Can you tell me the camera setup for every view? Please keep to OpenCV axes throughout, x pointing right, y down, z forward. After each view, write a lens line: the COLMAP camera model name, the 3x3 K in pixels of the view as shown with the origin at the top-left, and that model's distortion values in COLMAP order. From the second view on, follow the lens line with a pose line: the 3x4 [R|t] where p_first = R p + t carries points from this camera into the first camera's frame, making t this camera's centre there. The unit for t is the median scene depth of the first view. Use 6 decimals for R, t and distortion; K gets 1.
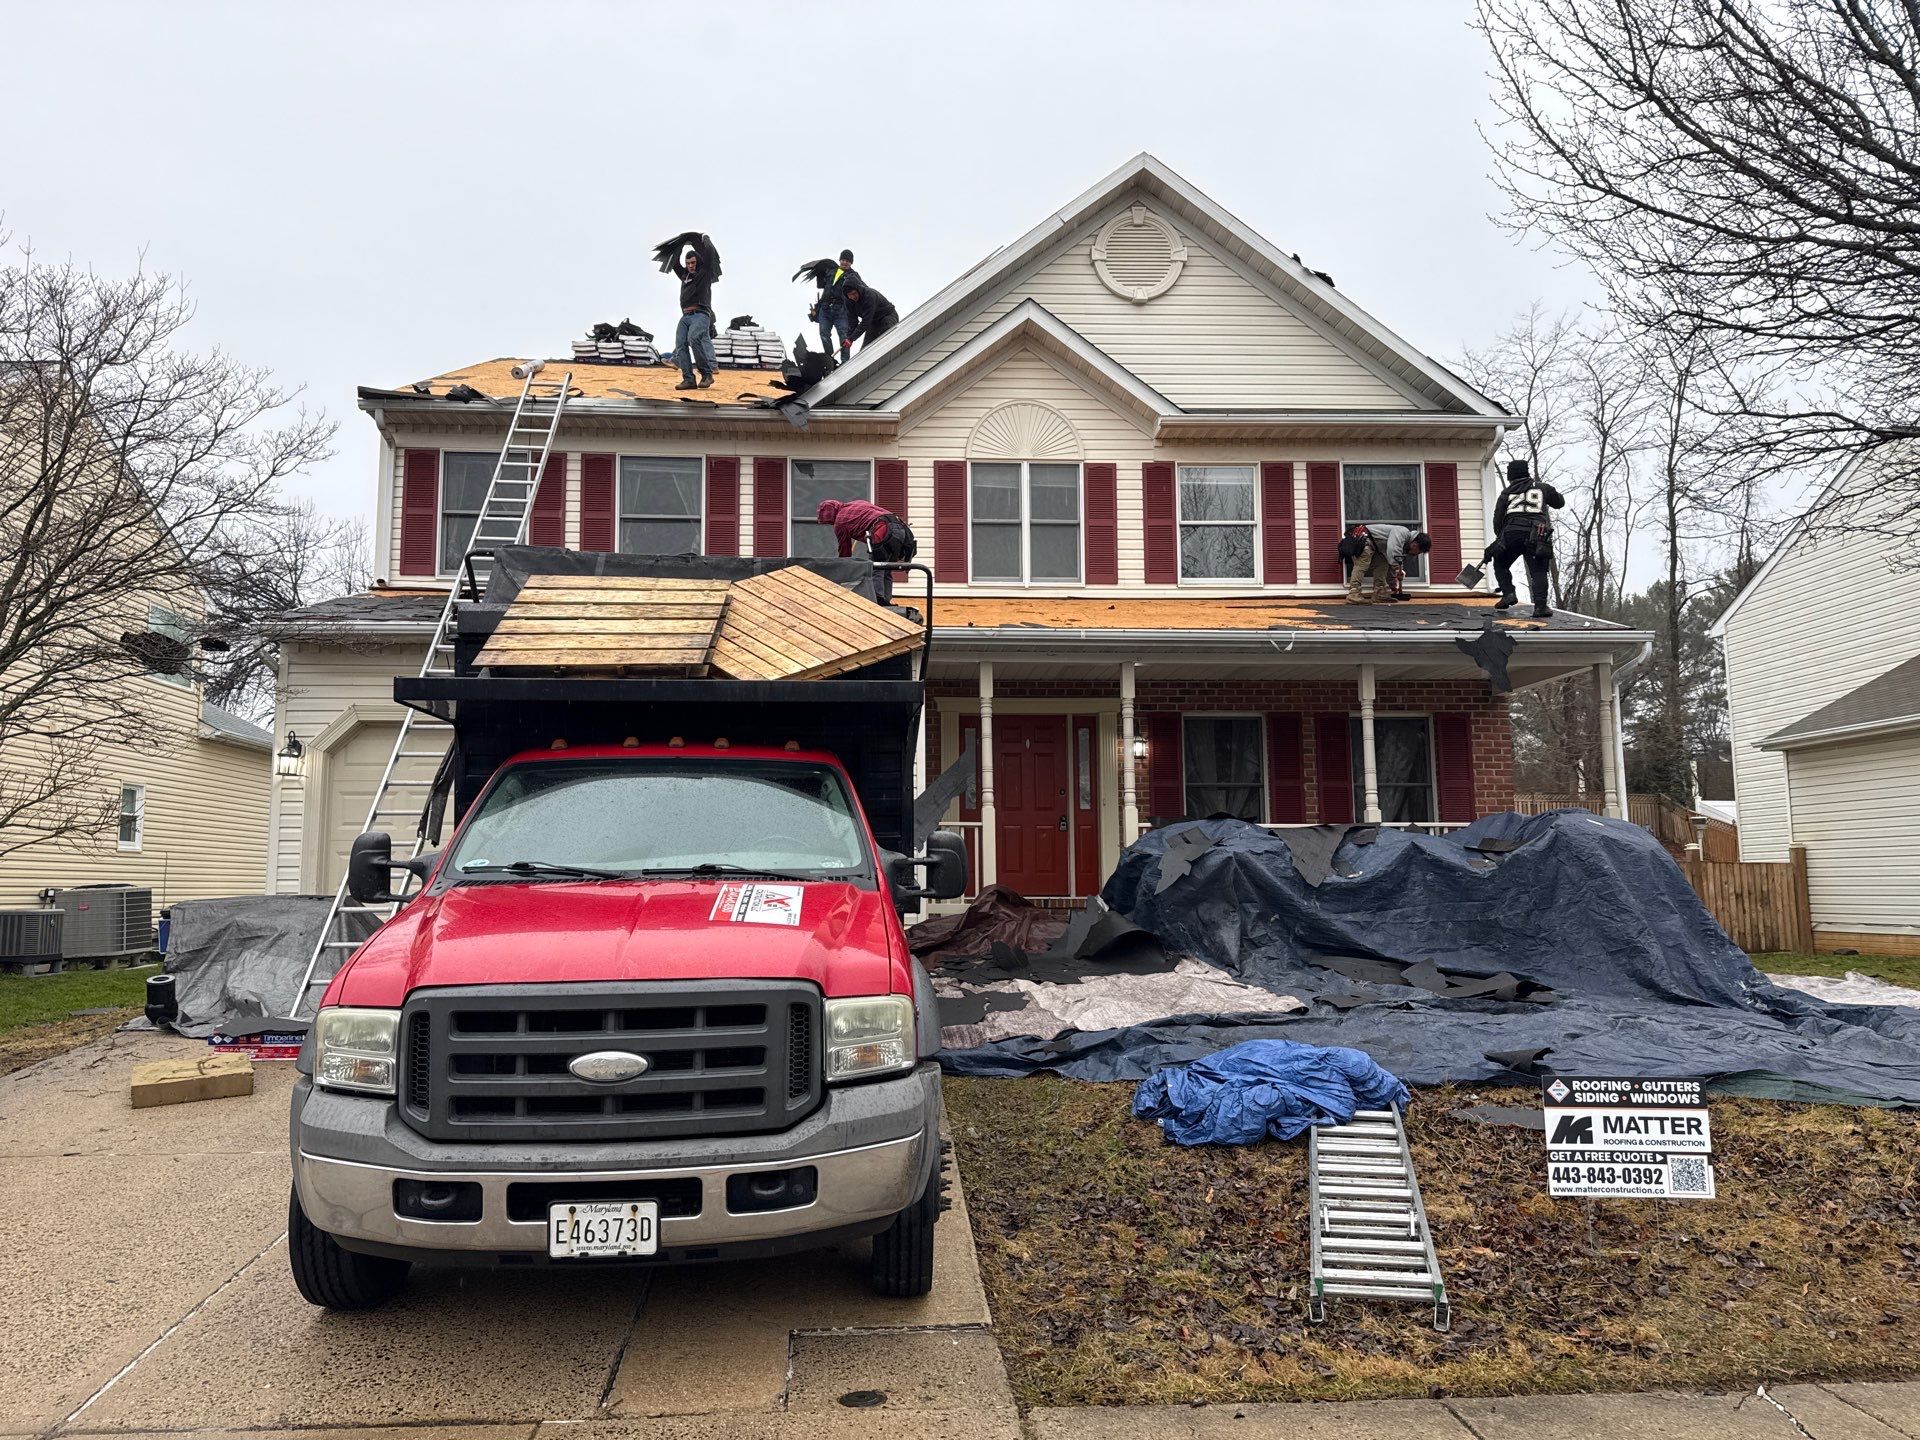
lens RADIAL K [[1315.8, 0, 956.7], [0, 1315.8, 740.7], [0, 0, 1]] dist [0.119614, -0.162644]
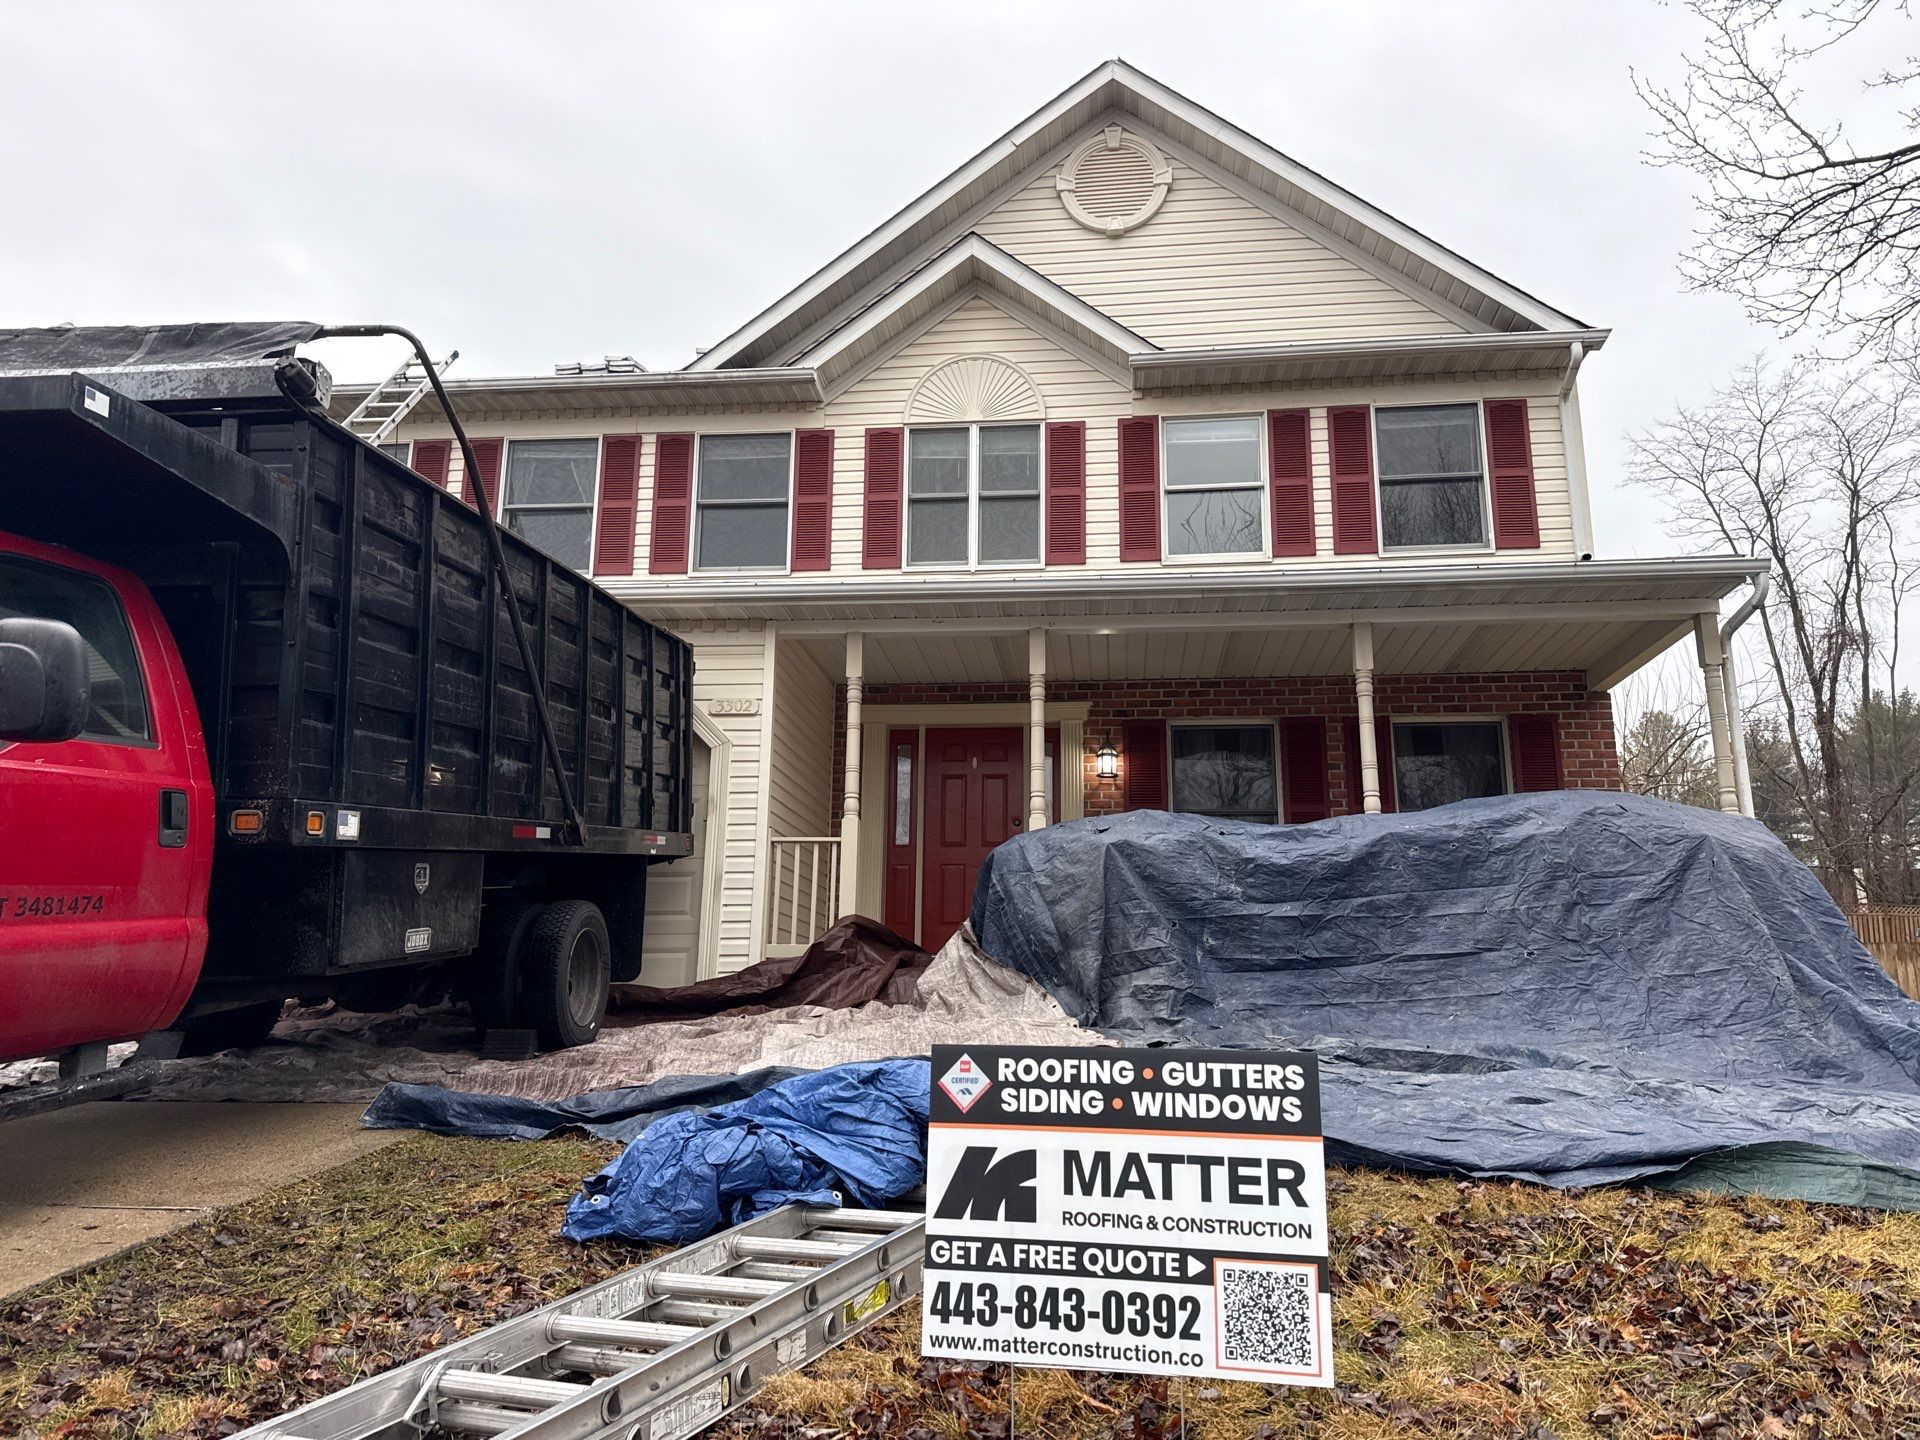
lens RADIAL K [[1324.2, 0, 964.4], [0, 1324.2, 721.5], [0, 0, 1]] dist [0.102234, -0.129157]
pose [[0.986790, -0.020223, -0.160737, 0.179104], [0.002037, 0.993649, -0.112508, 0.068678], [0.161991, 0.110694, 0.980564, 0.206504]]
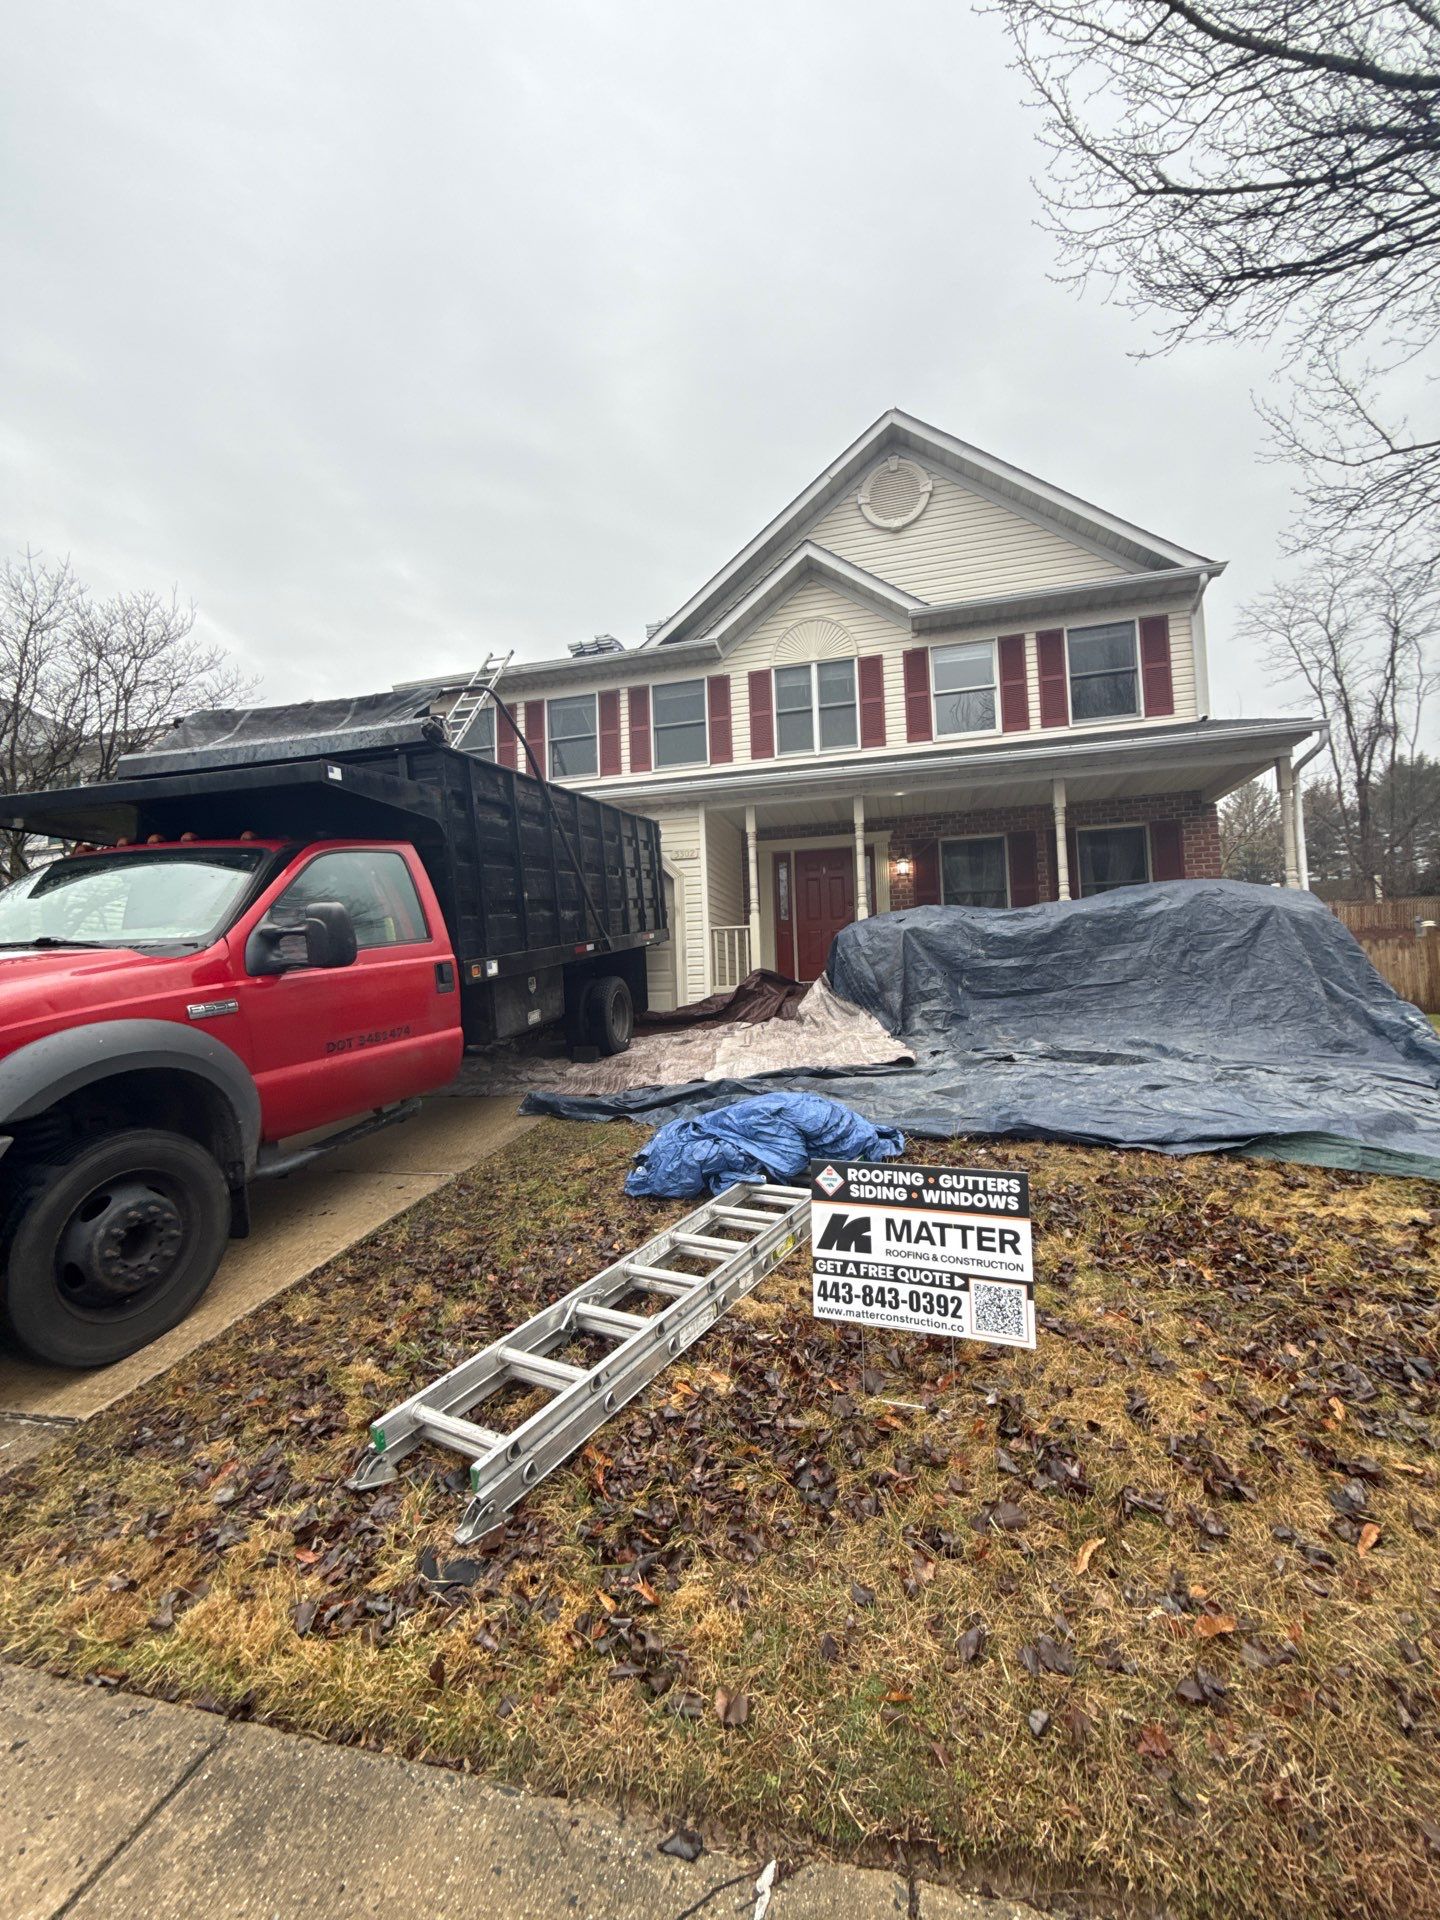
lens RADIAL K [[758.0, 0, 718.4], [0, 758.0, 958.2], [0, 0, 1]] dist [-0.001035, 0.000348]
pose [[0.954717, -0.038236, -0.295049, 0.180329], [0.059801, 0.996130, 0.064413, 0.036779], [0.291444, -0.079140, 0.953309, 0.204439]]
